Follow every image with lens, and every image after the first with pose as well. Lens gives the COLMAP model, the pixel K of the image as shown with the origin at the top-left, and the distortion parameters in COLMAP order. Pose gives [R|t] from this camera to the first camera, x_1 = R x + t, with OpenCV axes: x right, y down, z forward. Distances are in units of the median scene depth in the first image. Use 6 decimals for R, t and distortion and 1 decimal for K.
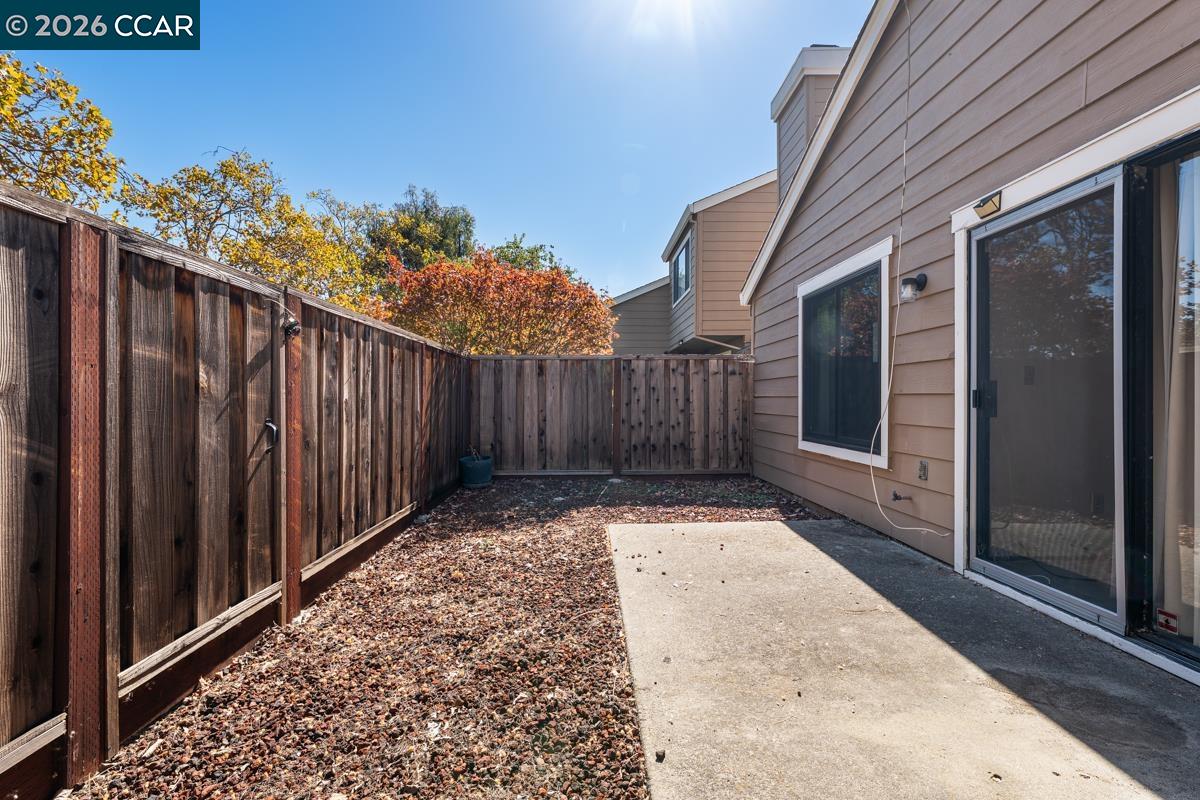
lens RADIAL K [[545.9, 0, 599.4], [0, 545.9, 402.5], [0, 0, 1]] dist [0.001441, 0.000229]
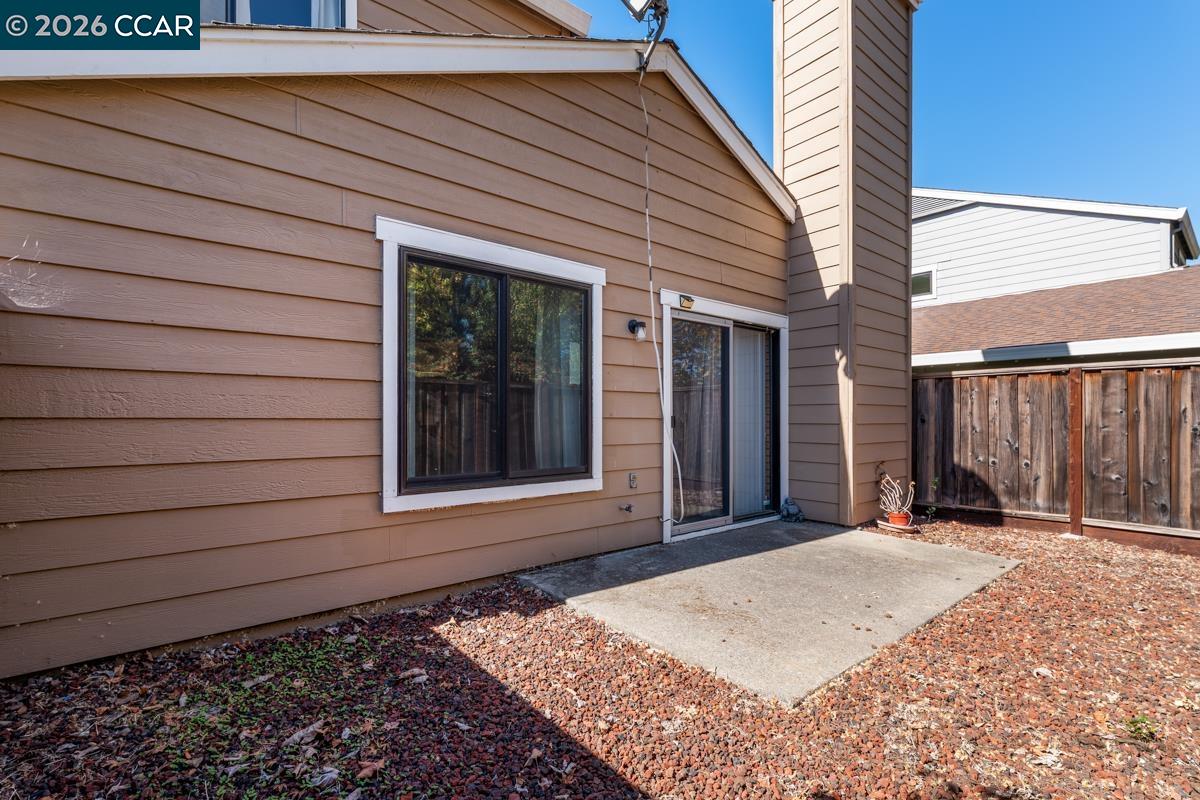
lens RADIAL K [[545.9, 0, 599.4], [0, 545.9, 410.9], [0, 0, 1]] dist [0.001441, 0.000229]
pose [[-0.631283, -0.002353, 0.775549, -0.337886], [-0.006803, 0.999974, -0.002504, -0.030974], [-0.775522, -0.006857, -0.631283, 2.013243]]
